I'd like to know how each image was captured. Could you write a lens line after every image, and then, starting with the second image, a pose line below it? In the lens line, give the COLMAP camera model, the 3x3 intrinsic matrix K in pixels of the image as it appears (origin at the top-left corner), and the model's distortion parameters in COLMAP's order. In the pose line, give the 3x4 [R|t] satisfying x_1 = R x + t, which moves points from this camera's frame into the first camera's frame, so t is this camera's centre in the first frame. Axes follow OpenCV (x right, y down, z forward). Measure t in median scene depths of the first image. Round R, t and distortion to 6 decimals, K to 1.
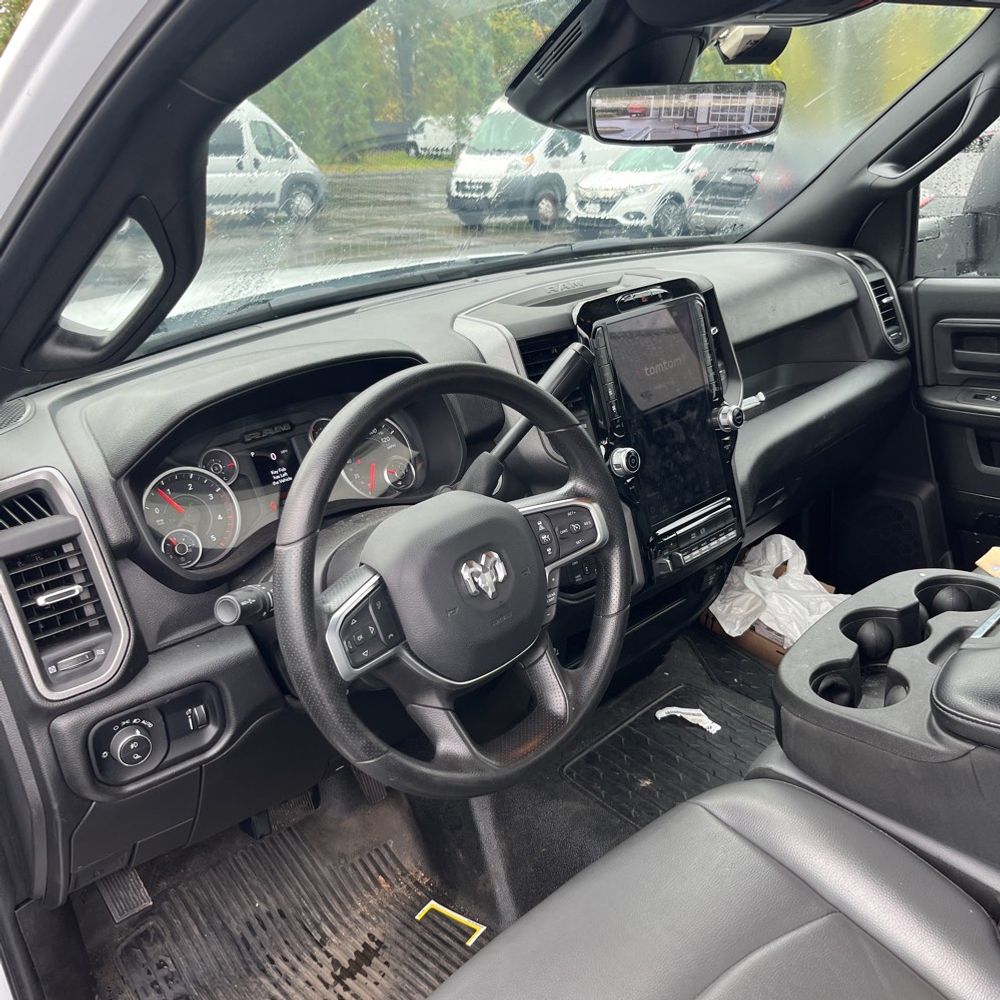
lens RADIAL K [[1023.7, 0, 497.9], [0, 1023.7, 498.6], [0, 0, 1]] dist [0.018360, 0.000000]
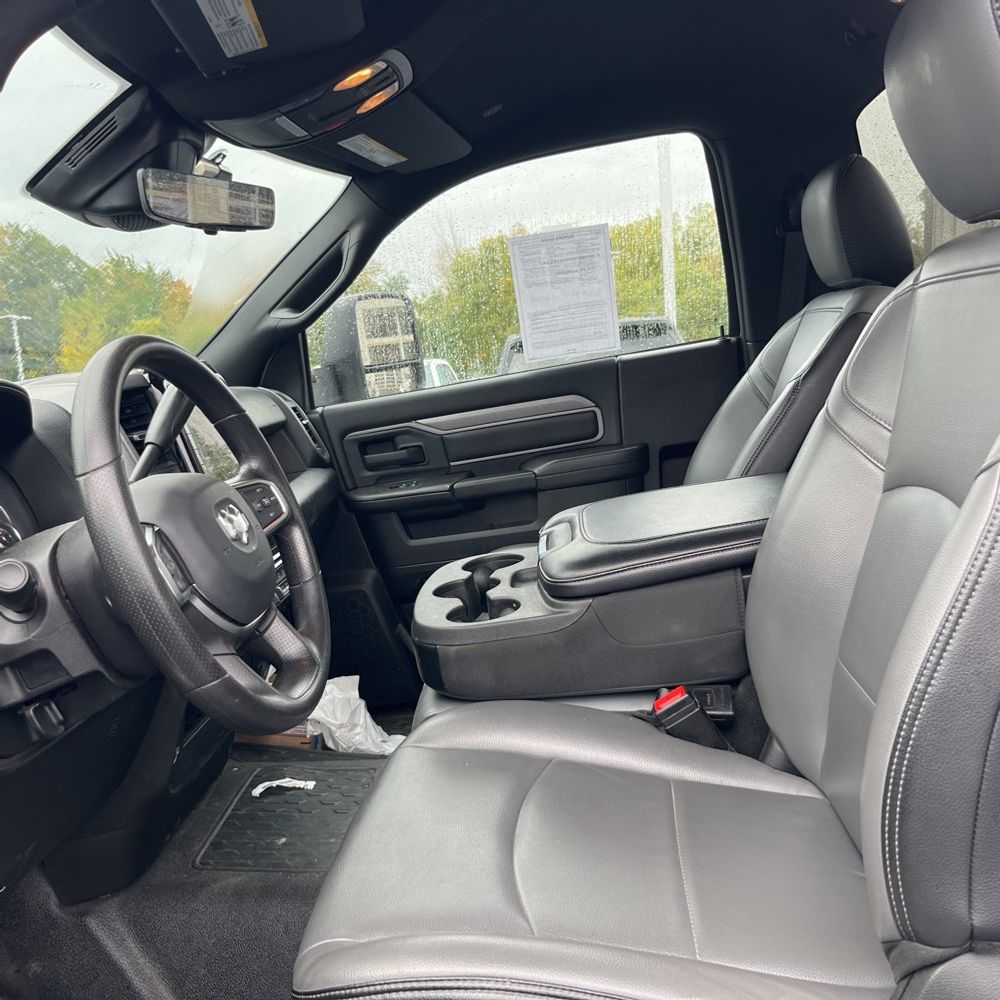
lens RADIAL K [[1023.7, 0, 505.6], [0, 1023.7, 498.9], [0, 0, 1]] dist [0.018360, 0.000000]
pose [[0.730494, -0.122859, 0.671777, -0.301850], [0.308062, 0.937196, -0.163588, 0.181233], [-0.609488, 0.326449, 0.722465, 0.035115]]
